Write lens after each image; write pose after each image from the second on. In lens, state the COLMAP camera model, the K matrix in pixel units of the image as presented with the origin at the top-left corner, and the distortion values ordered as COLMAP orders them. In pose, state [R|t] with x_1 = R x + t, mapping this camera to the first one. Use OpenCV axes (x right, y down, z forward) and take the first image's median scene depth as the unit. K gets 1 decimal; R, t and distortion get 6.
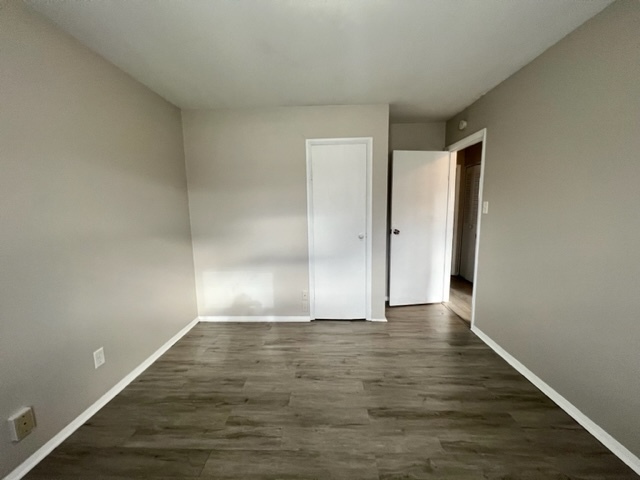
lens RADIAL K [[255.9, 0, 320.0], [0, 255.9, 240.0], [0, 0, 1]] dist [-0.000530, -0.000042]
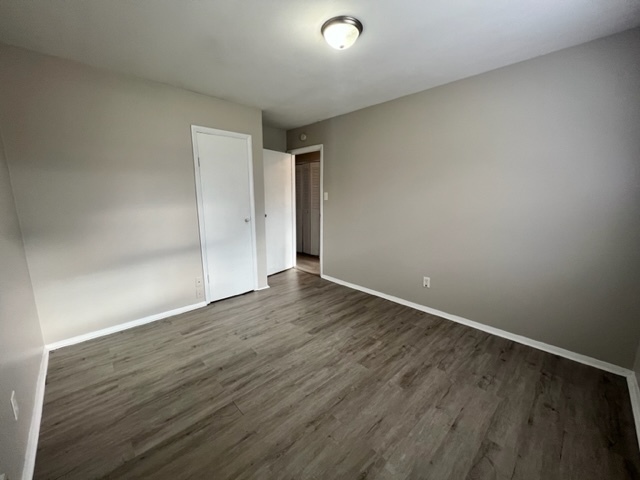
lens RADIAL K [[256.8, 0, 318.6], [0, 256.8, 239.4], [0, 0, 1]] dist [-0.000256, -0.000064]
pose [[0.698499, -0.107228, 0.707532, -0.638772], [0.082005, 0.994191, 0.069714, 0.026799], [-0.710897, 0.009326, 0.703234, -0.074539]]
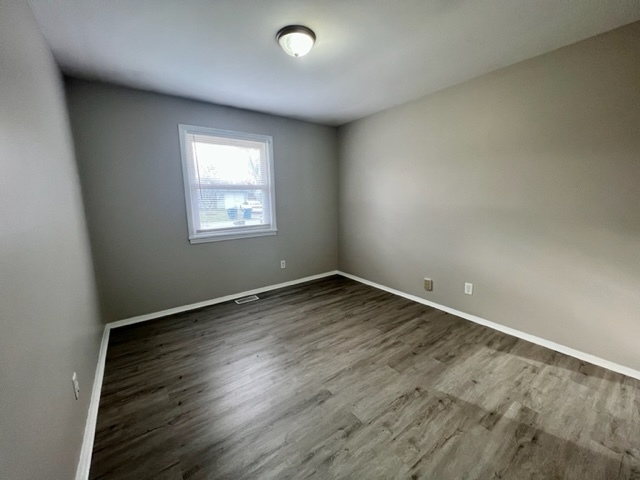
lens RADIAL K [[256.8, 0, 318.6], [0, 256.8, 239.4], [0, 0, 1]] dist [-0.000256, -0.000064]
pose [[-0.784920, 0.128198, -0.606189, 0.648891], [-0.050156, 0.962003, 0.268391, -0.169676], [0.617564, 0.241070, -0.748666, 1.333132]]
